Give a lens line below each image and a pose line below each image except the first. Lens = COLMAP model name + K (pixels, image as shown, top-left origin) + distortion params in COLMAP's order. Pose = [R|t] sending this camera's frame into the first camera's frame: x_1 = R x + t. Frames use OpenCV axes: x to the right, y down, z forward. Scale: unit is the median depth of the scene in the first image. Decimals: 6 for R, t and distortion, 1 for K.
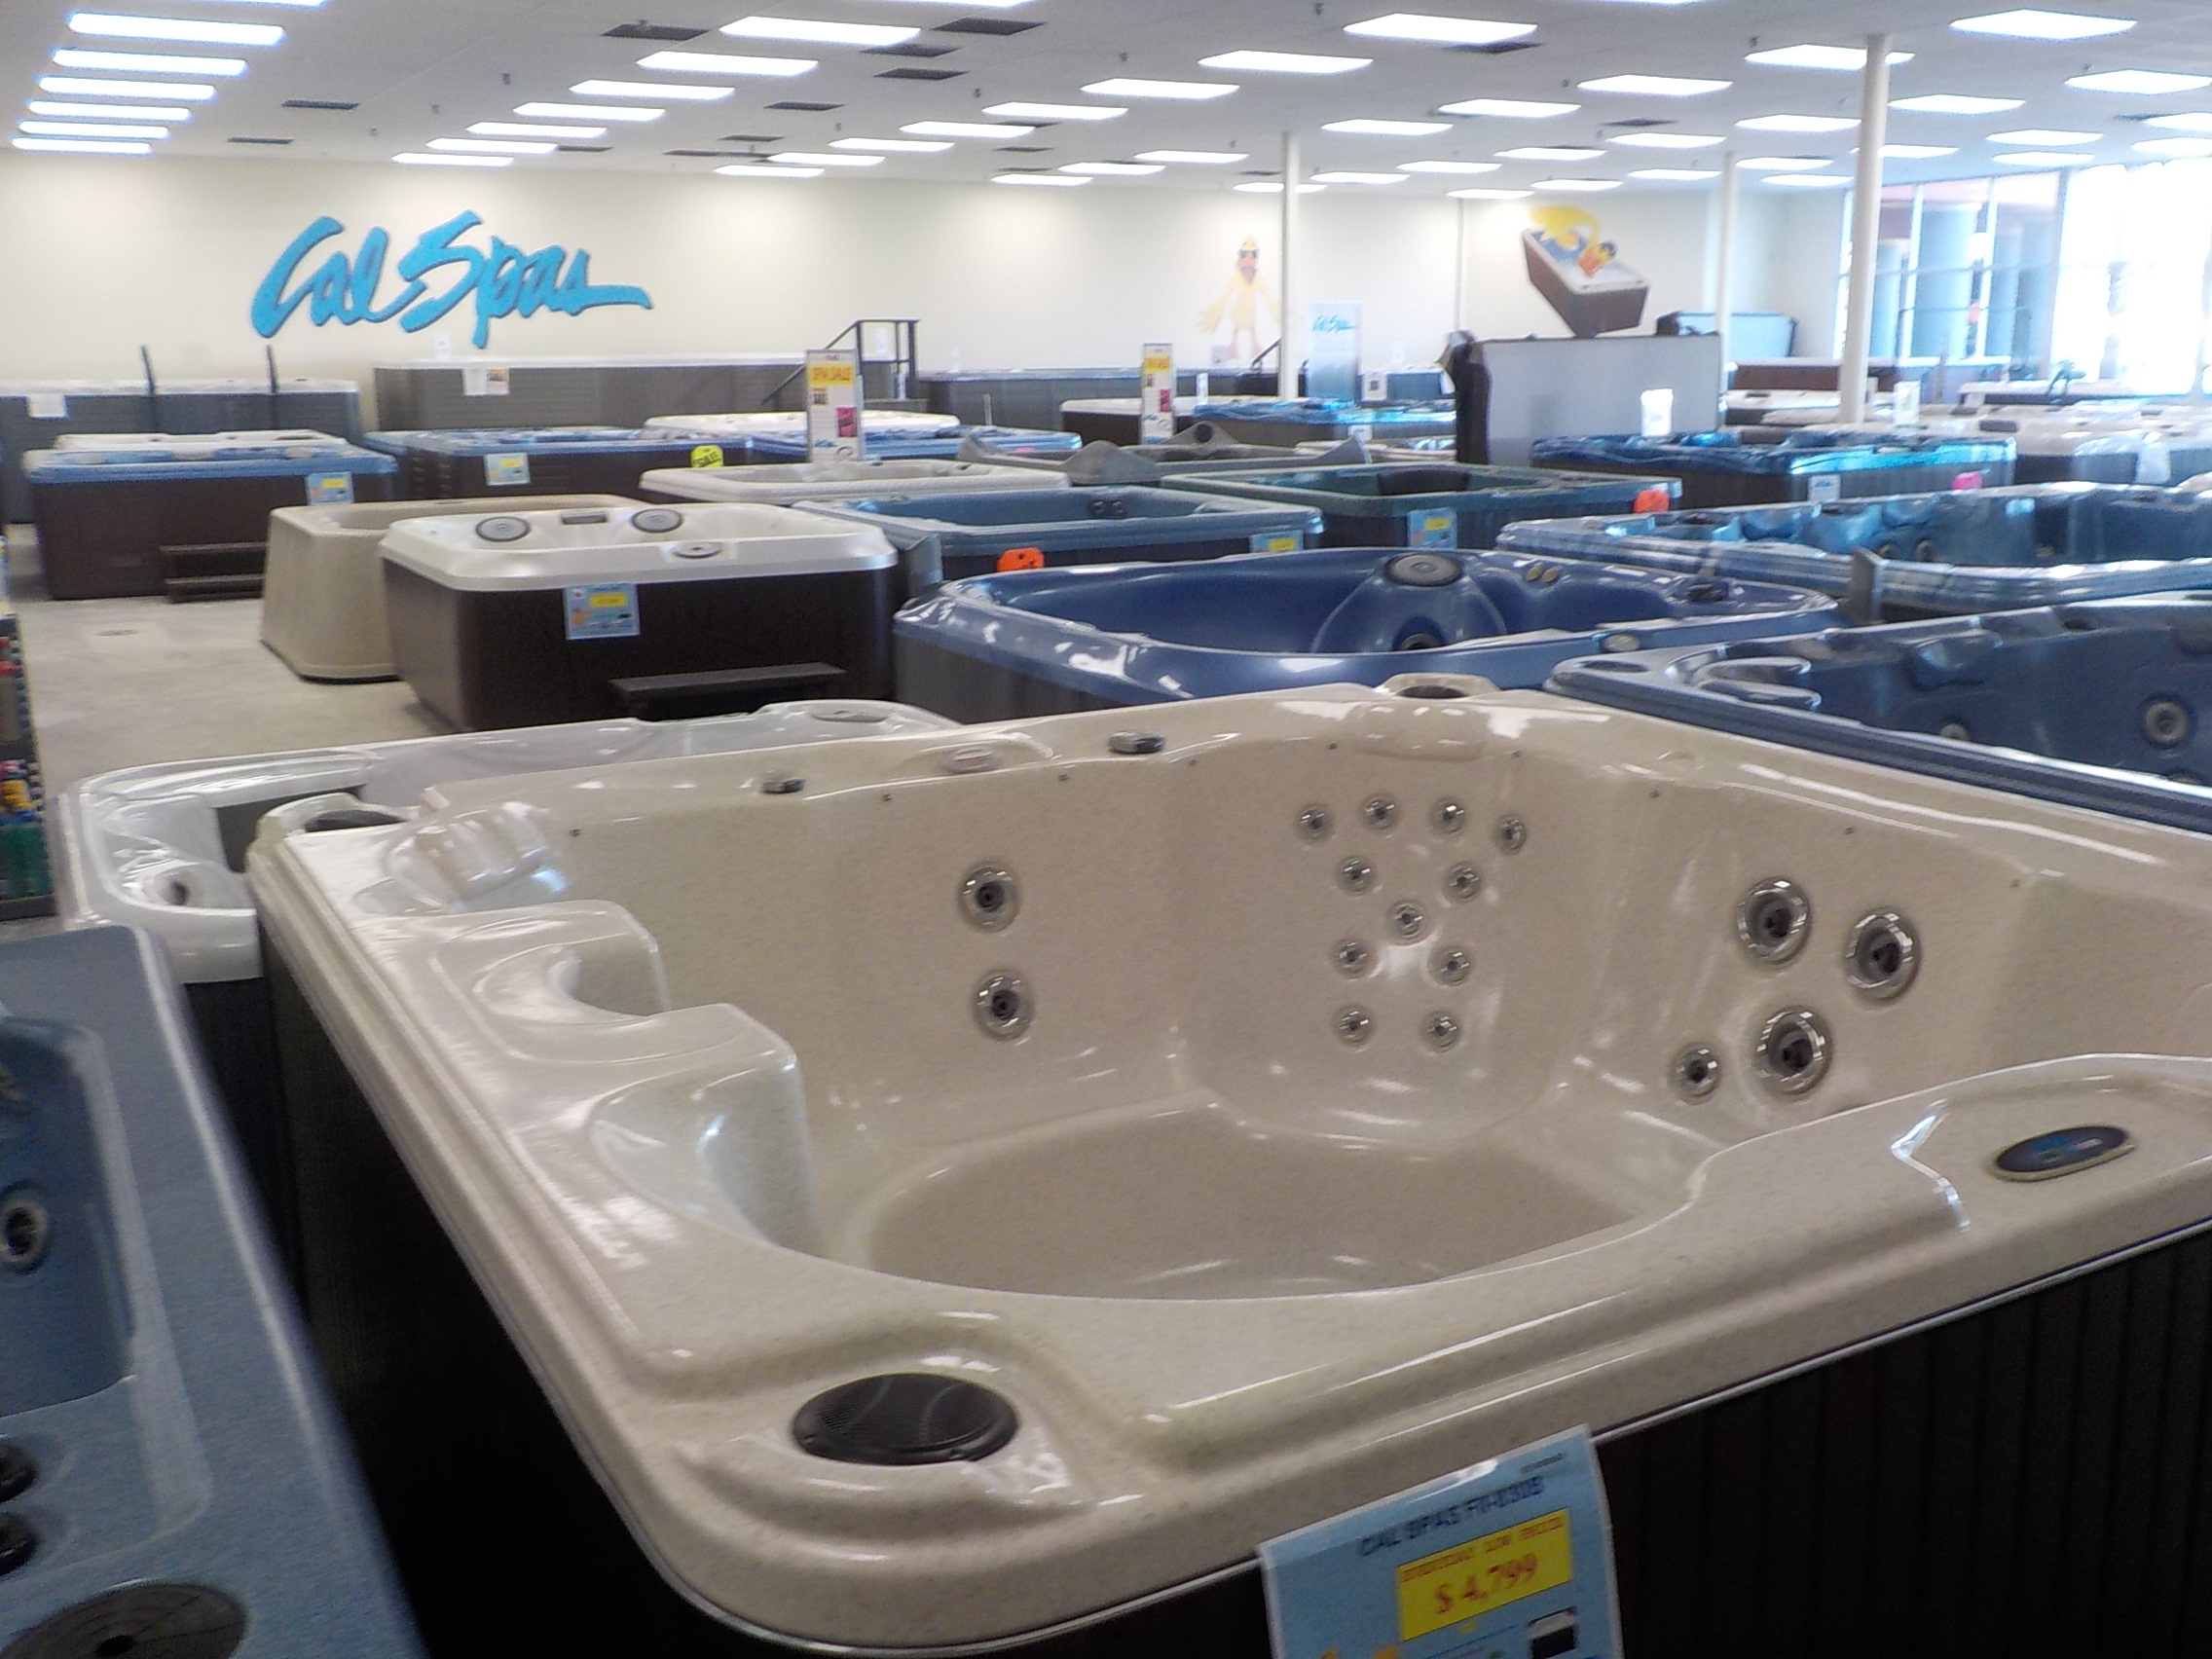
lens RADIAL K [[2068.8, 0, 1110.7], [0, 2068.8, 833.3], [0, 0, 1]] dist [0.020563, 0.000000]
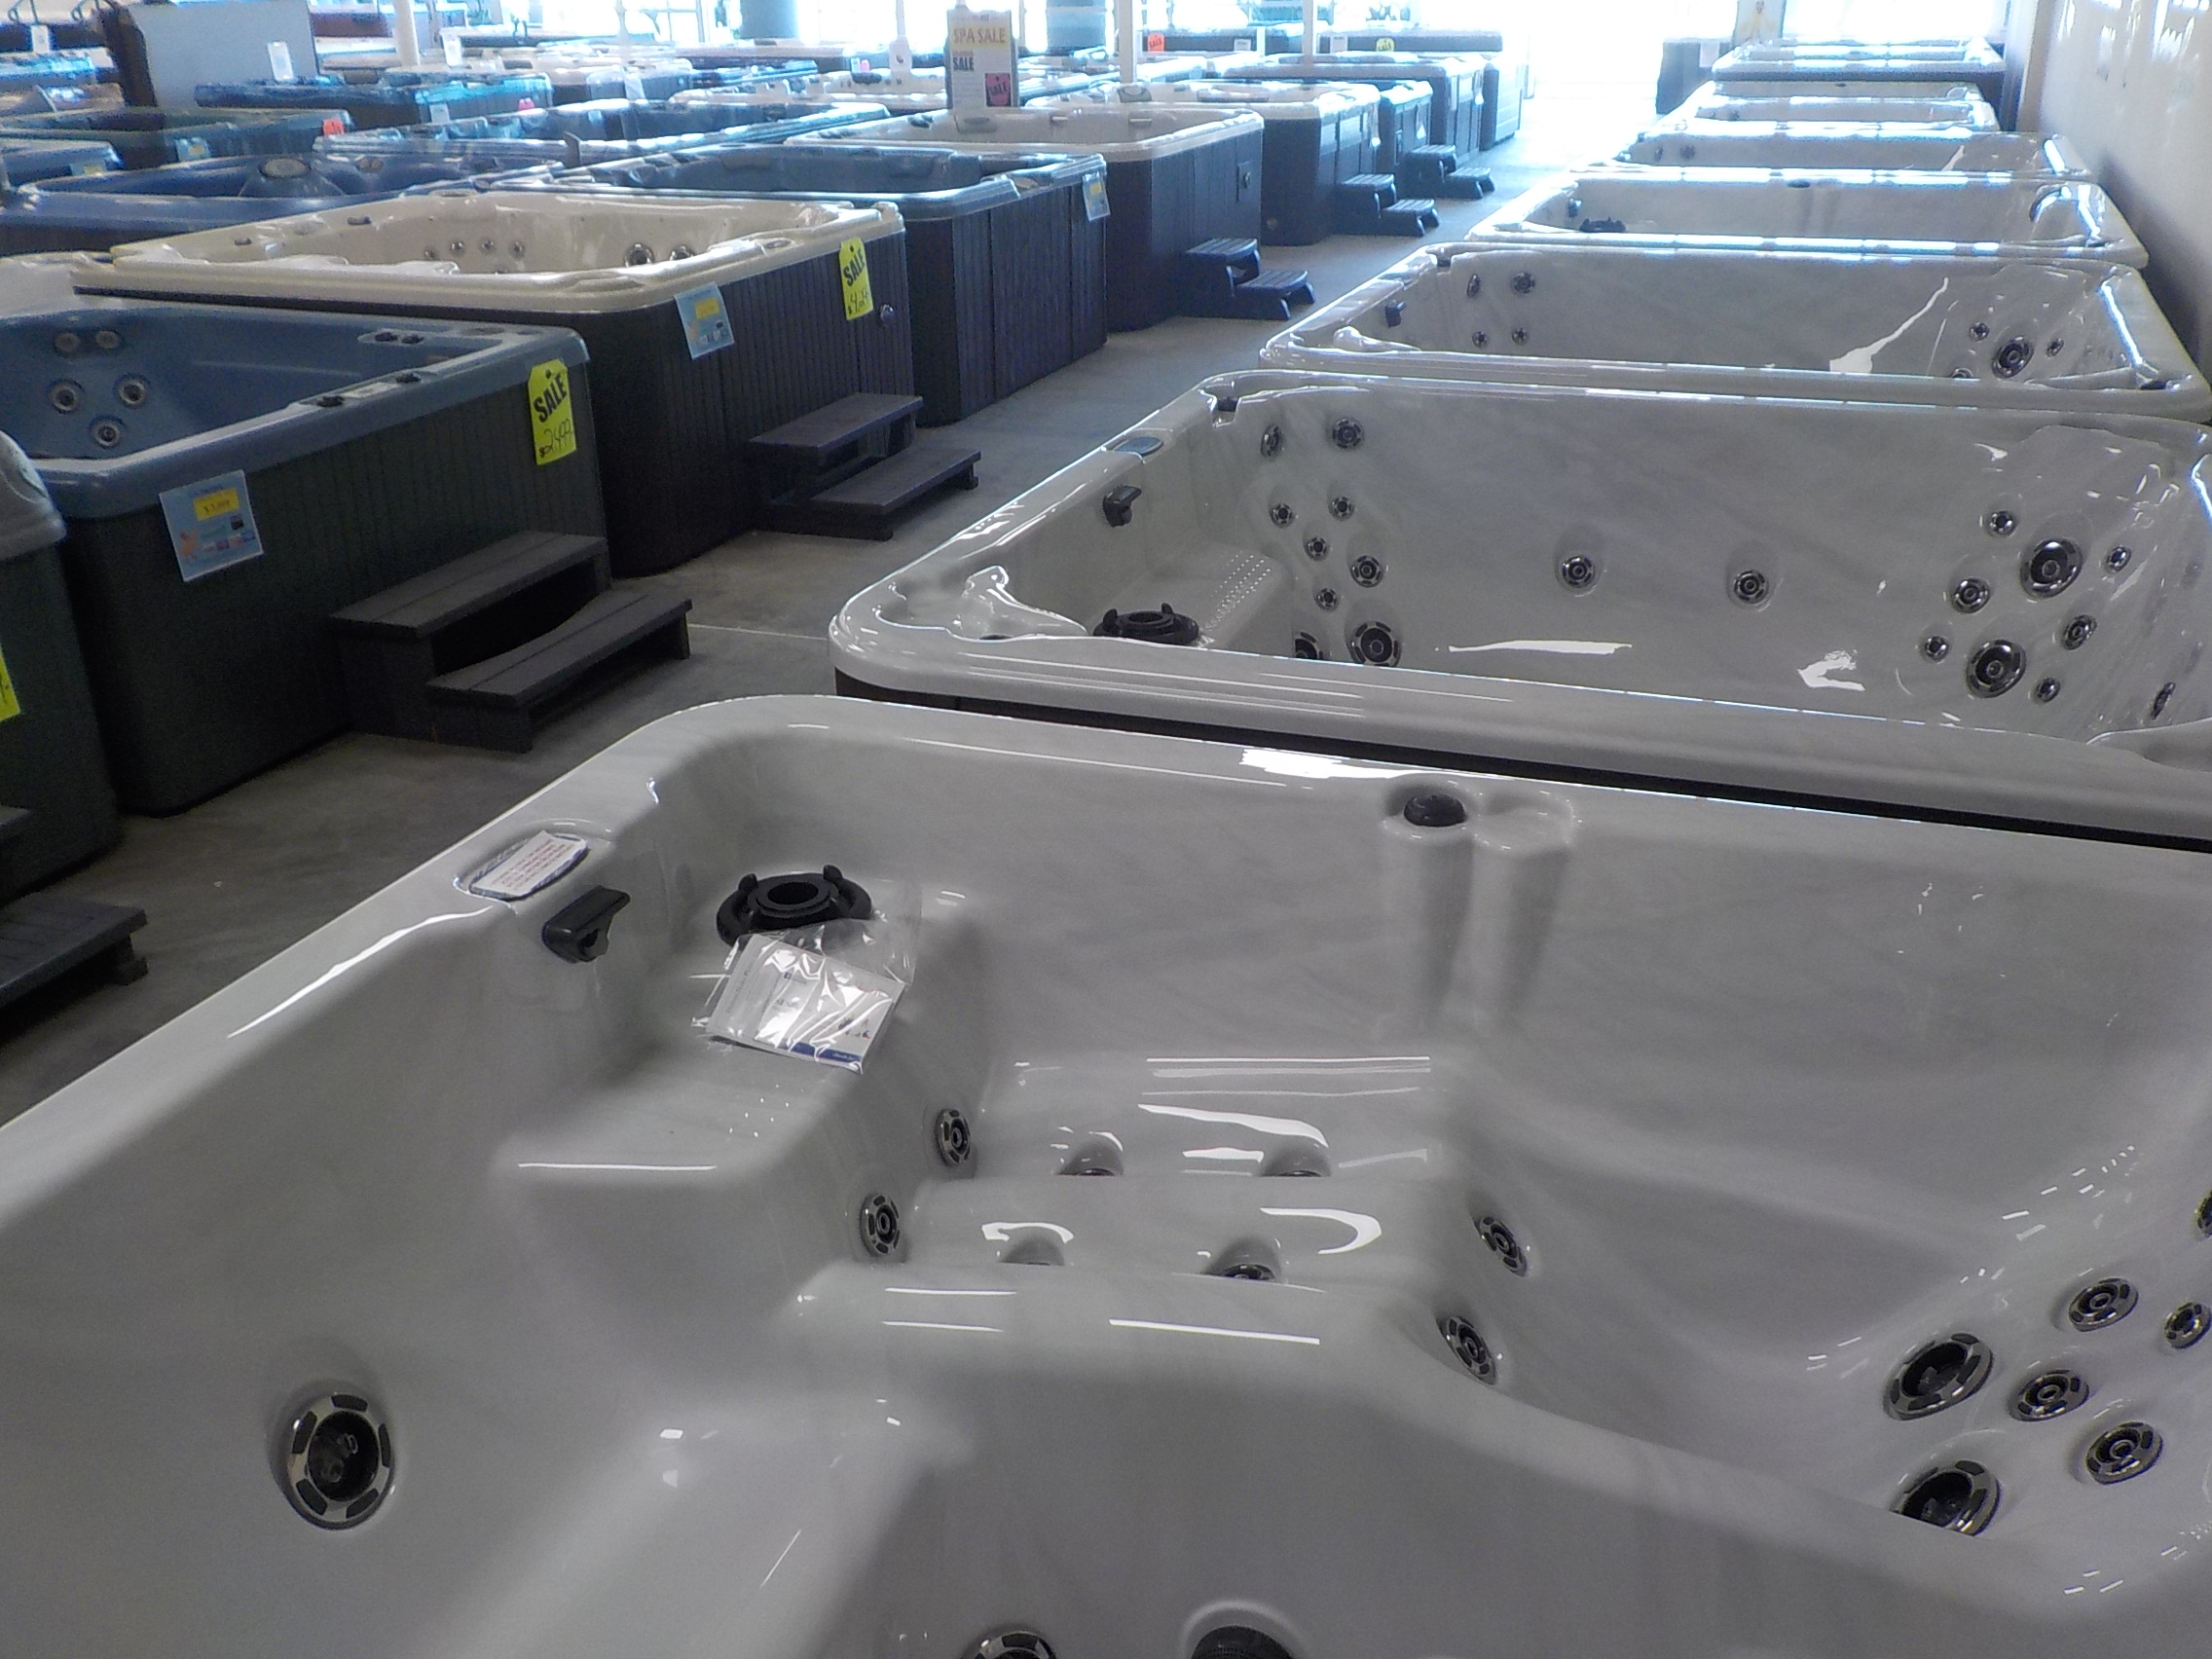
lens RADIAL K [[2068.8, 0, 1108.1], [0, 2068.8, 826.6], [0, 0, 1]] dist [0.020563, 0.000000]
pose [[0.759207, -0.253885, 0.599288, -0.289500], [0.157697, 0.965099, 0.209081, 0.080879], [-0.631455, -0.064230, 0.772748, -0.428926]]
